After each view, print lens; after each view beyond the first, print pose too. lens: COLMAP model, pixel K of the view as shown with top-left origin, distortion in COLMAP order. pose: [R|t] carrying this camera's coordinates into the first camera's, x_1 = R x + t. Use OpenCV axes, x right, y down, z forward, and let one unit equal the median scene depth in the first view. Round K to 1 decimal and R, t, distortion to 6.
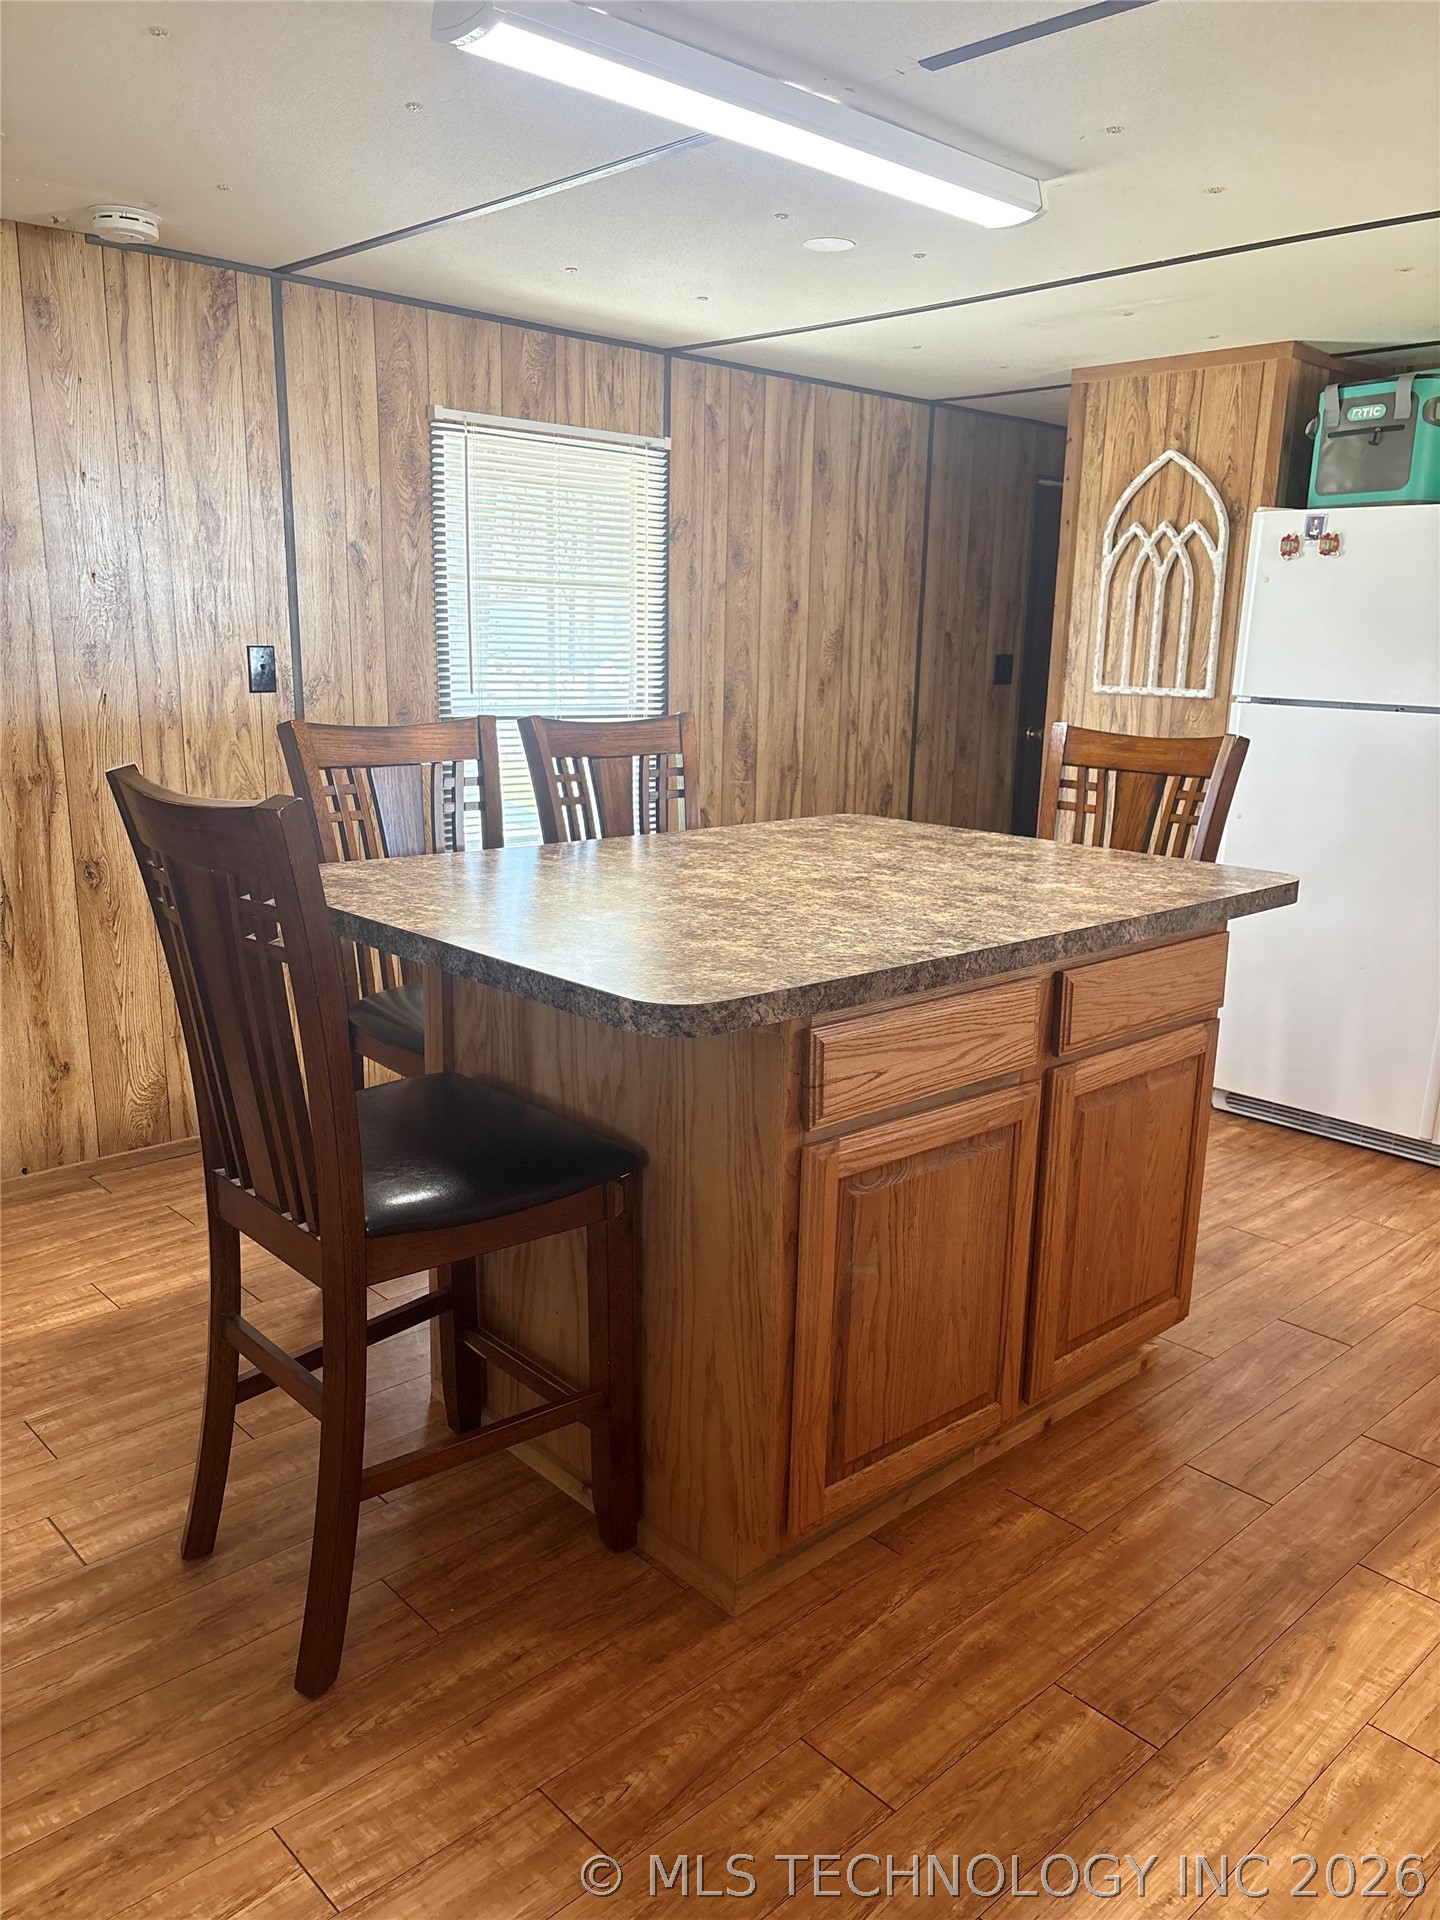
lens RADIAL K [[1436.4, 0, 712.0], [0, 1436.4, 969.4], [0, 0, 1]] dist [0.023045, -0.006999]
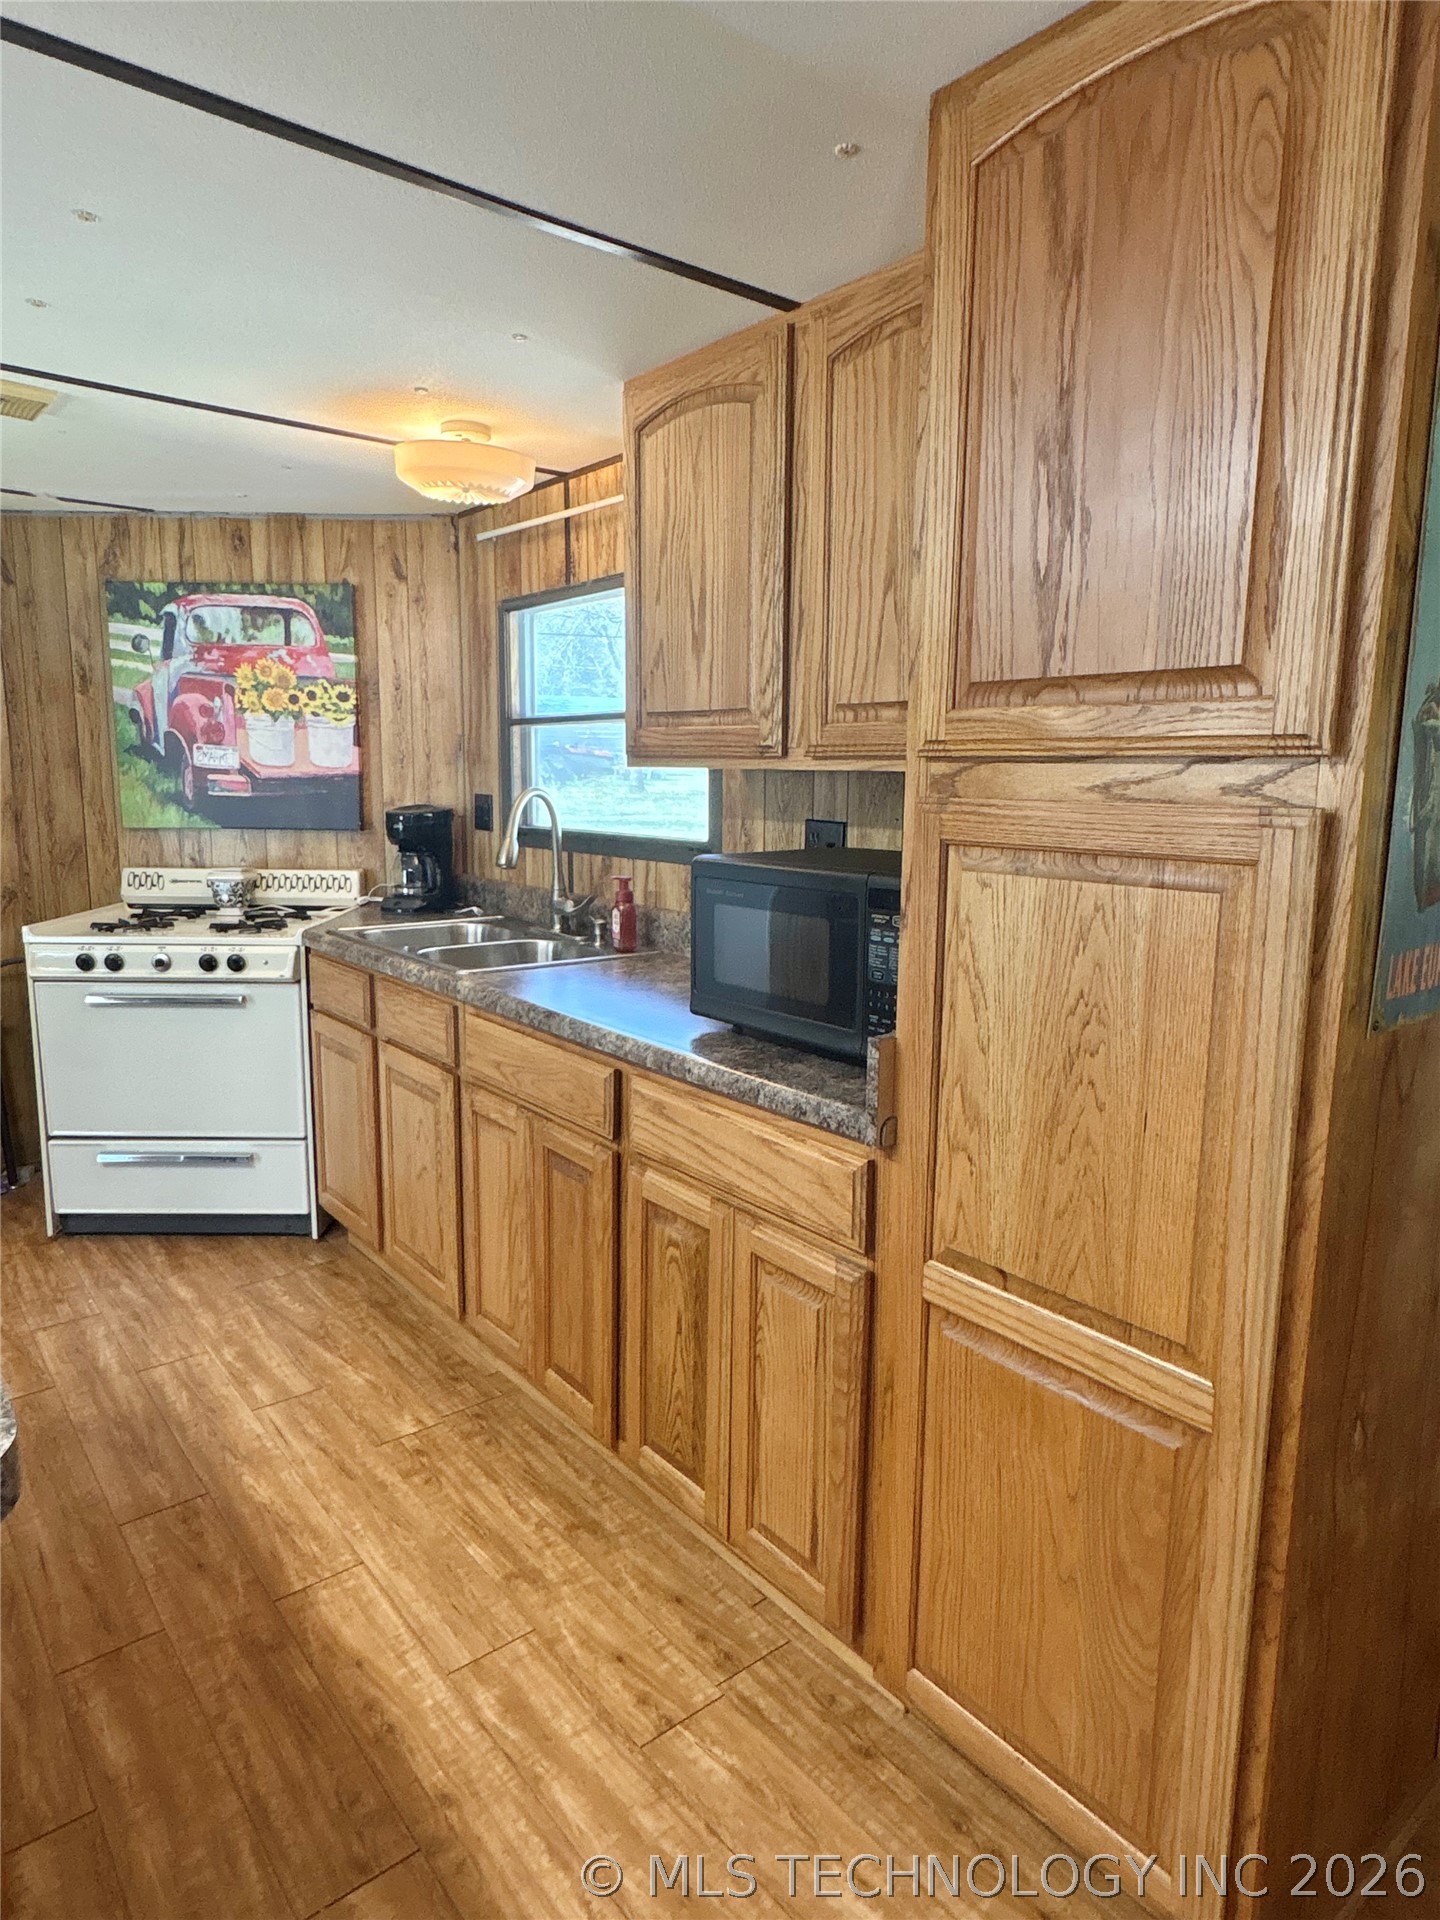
lens RADIAL K [[1142.9, 0, 716.3], [0, 1142.9, 953.1], [0, 0, 1]] dist [-0.002045, -0.001334]
pose [[0.065595, -0.176586, 0.982097, -0.152593], [0.218425, 0.962889, 0.158543, -0.065704], [-0.973647, 0.204115, 0.101731, 0.248844]]
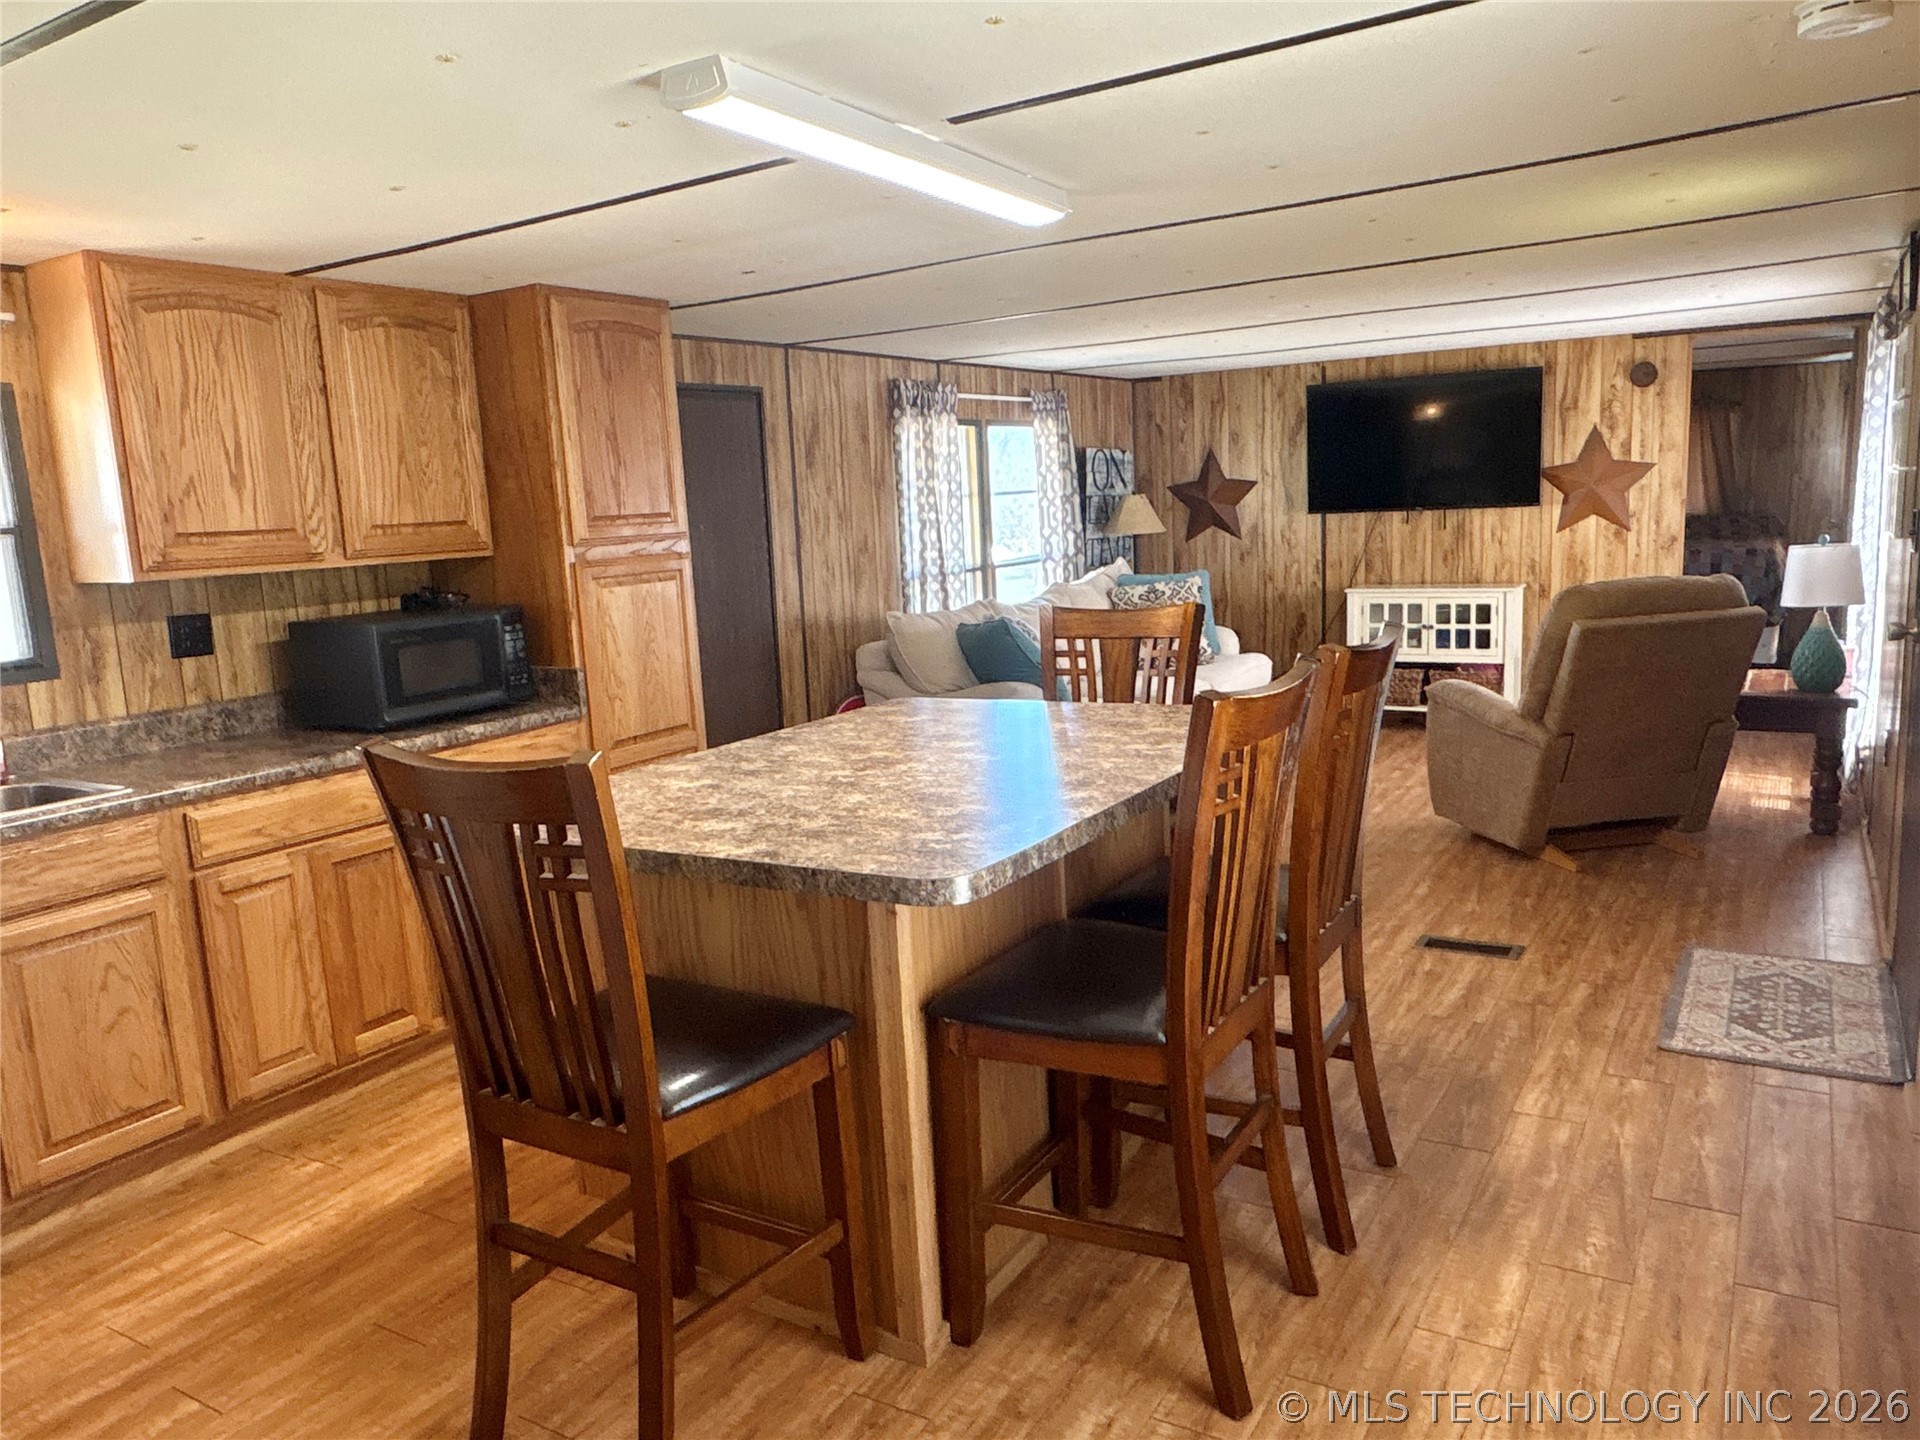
lens RADIAL K [[1365.5, 0, 952.1], [0, 1365.5, 728.2], [0, 0, 1]] dist [-0.003868, 0.001277]
pose [[-0.963393, 0.075139, -0.257349, 0.189644], [-0.027065, 0.927758, 0.372200, -0.302816], [0.266724, 0.365540, -0.891762, 1.194966]]
